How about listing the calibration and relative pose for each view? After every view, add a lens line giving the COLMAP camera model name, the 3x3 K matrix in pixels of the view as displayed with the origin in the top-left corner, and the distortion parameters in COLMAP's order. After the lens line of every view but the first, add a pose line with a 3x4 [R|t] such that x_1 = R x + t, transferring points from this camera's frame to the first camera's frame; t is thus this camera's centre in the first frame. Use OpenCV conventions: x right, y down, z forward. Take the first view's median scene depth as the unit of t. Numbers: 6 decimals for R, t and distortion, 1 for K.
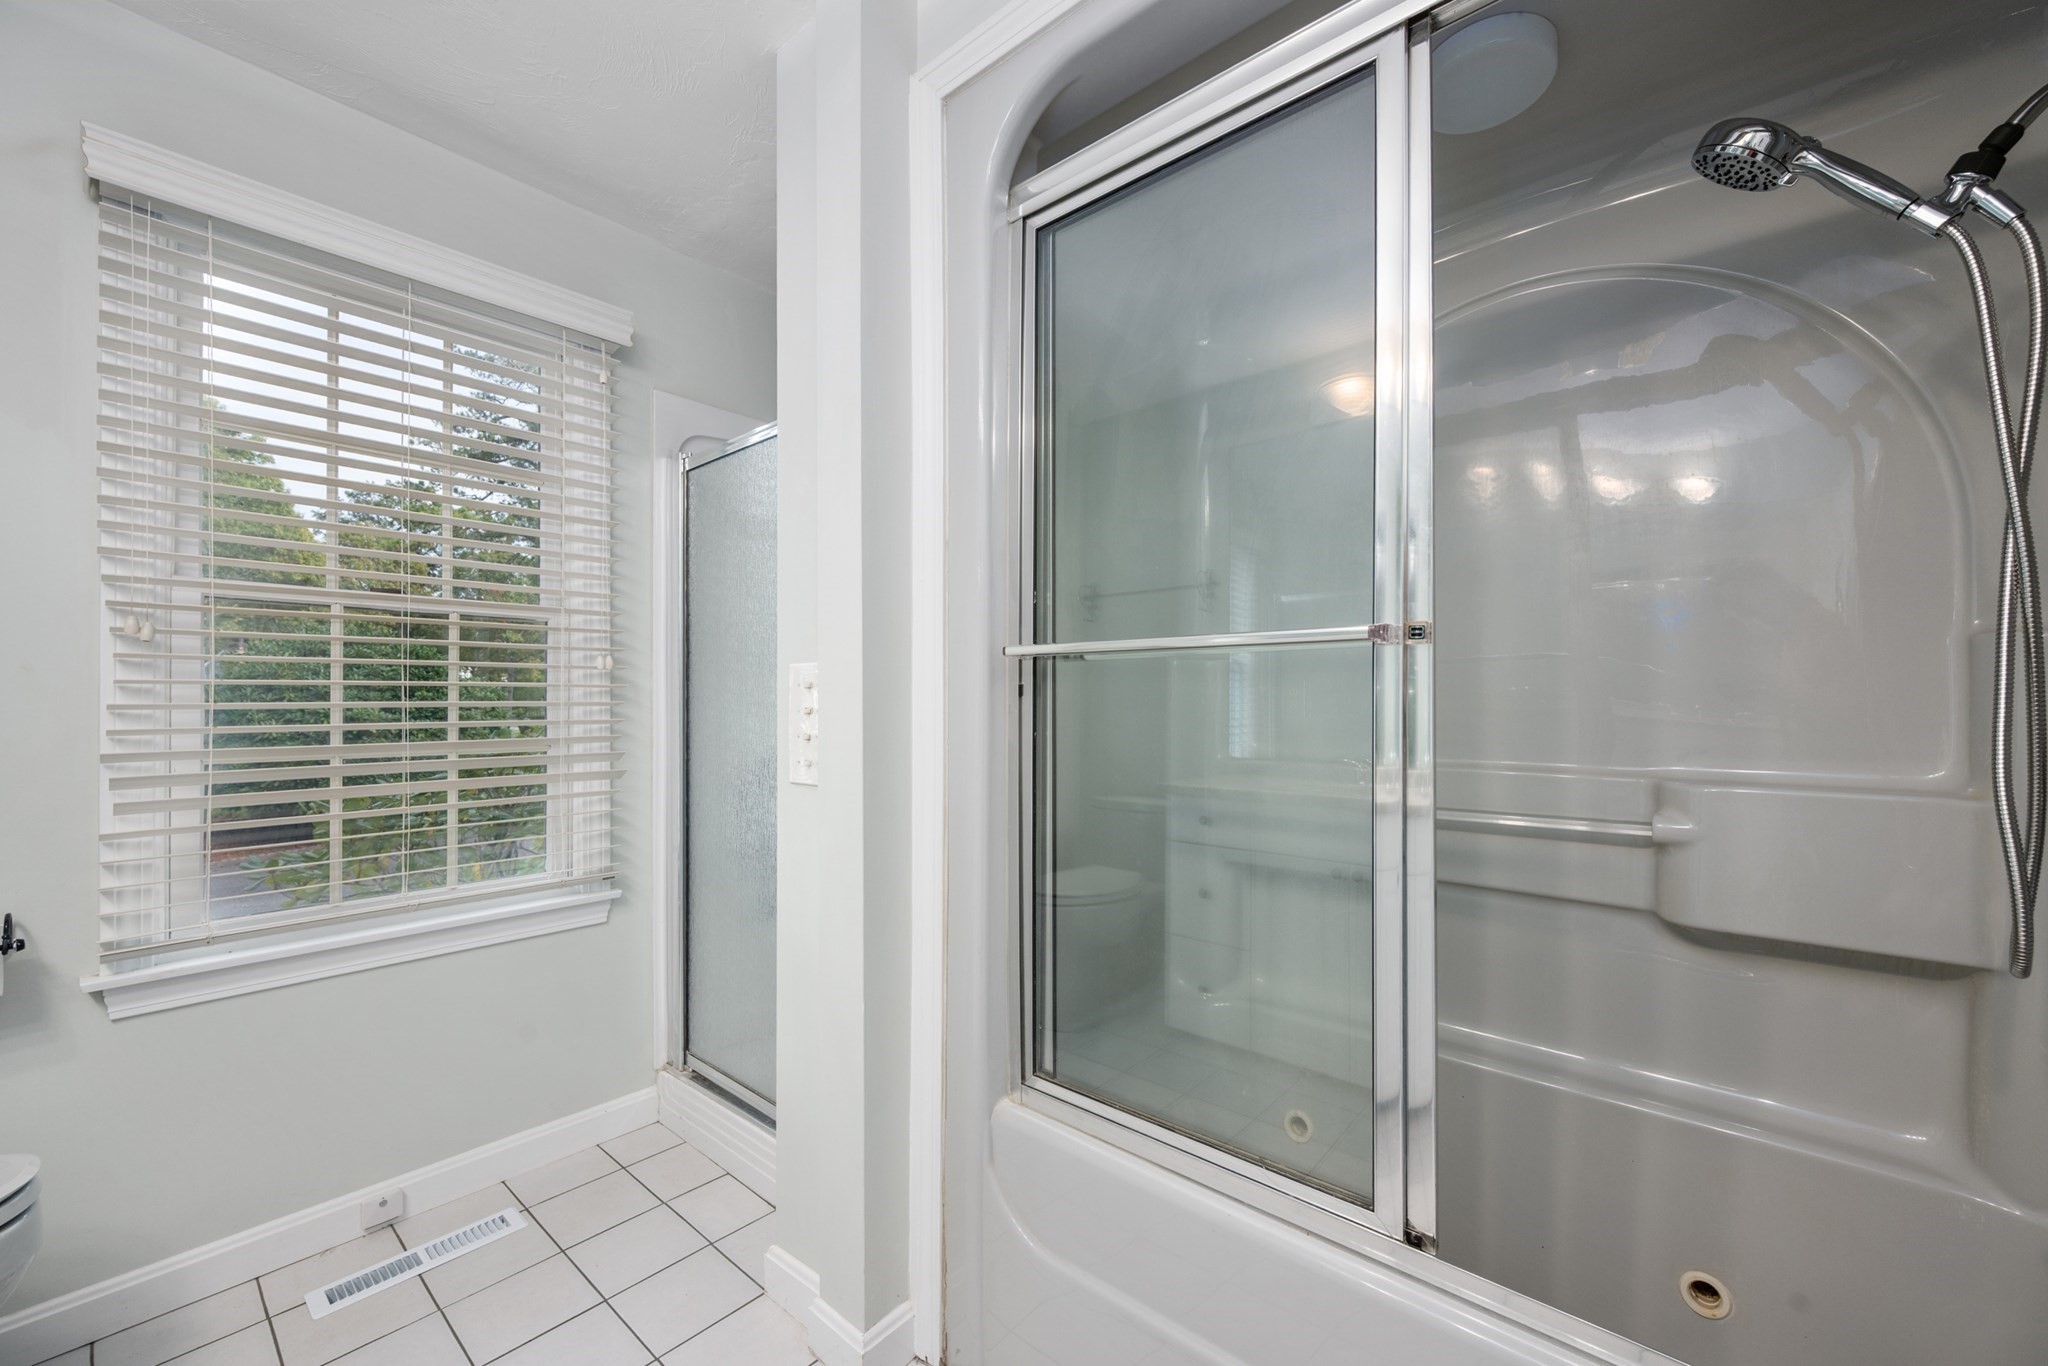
lens RADIAL K [[811.3, 0, 1016.9], [0, 811.3, 705.4], [0, 0, 1]] dist [0.001996, 0.000073]
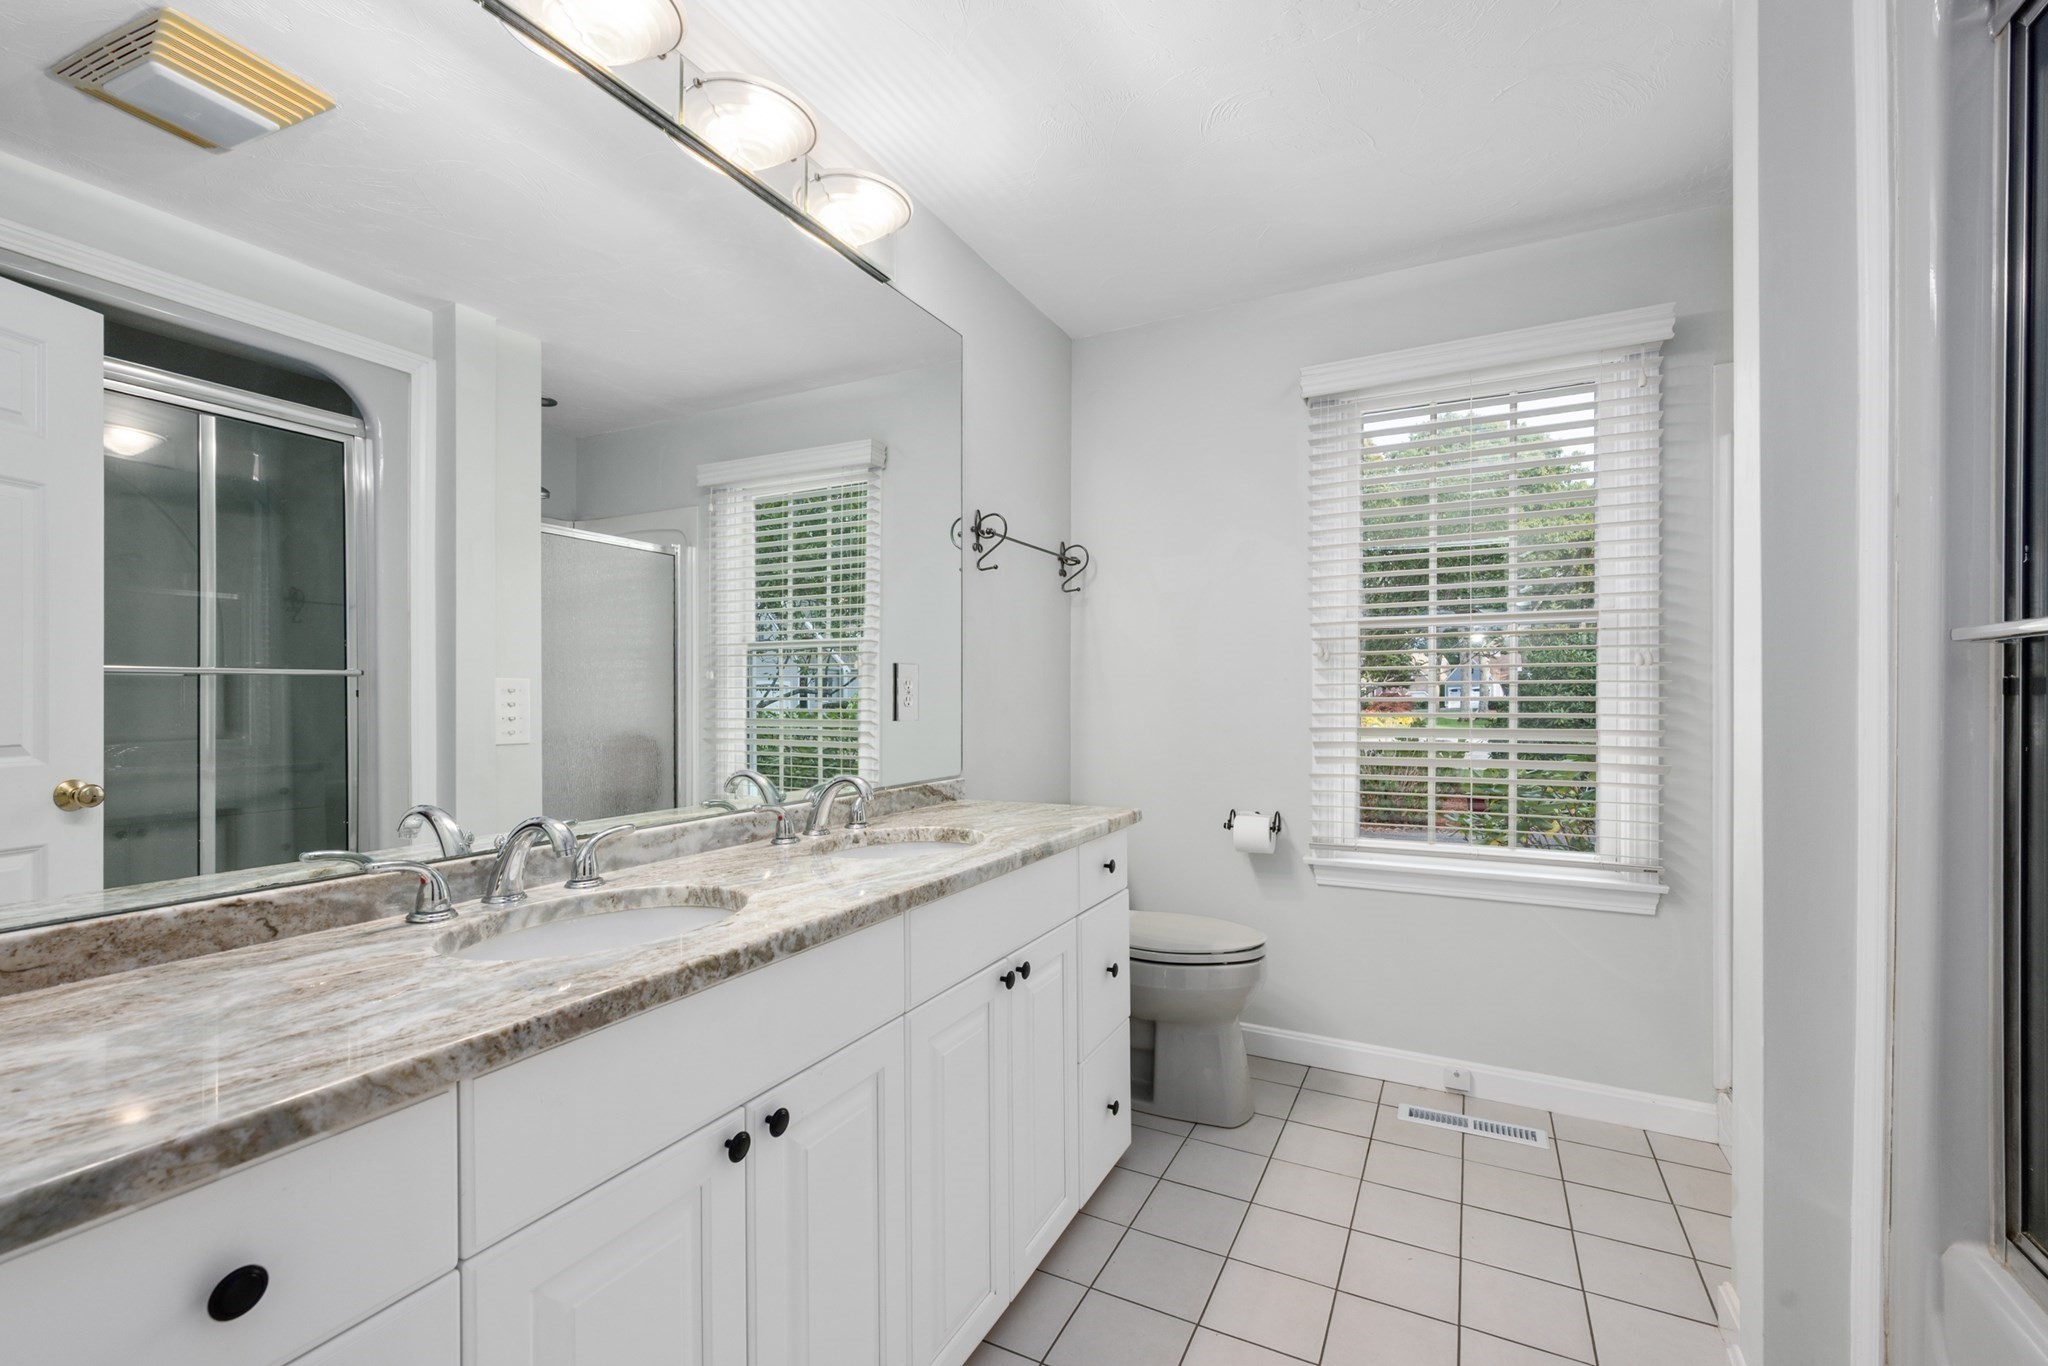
lens RADIAL K [[868.9, 0, 1028.5], [0, 868.9, 695.3], [0, 0, 1]] dist [-0.002914, -0.000298]
pose [[0.230094, 0.002564, -0.973165, 0.496139], [-0.002626, 0.999995, 0.002014, -0.008644], [0.973165, 0.002092, 0.230100, -0.008547]]
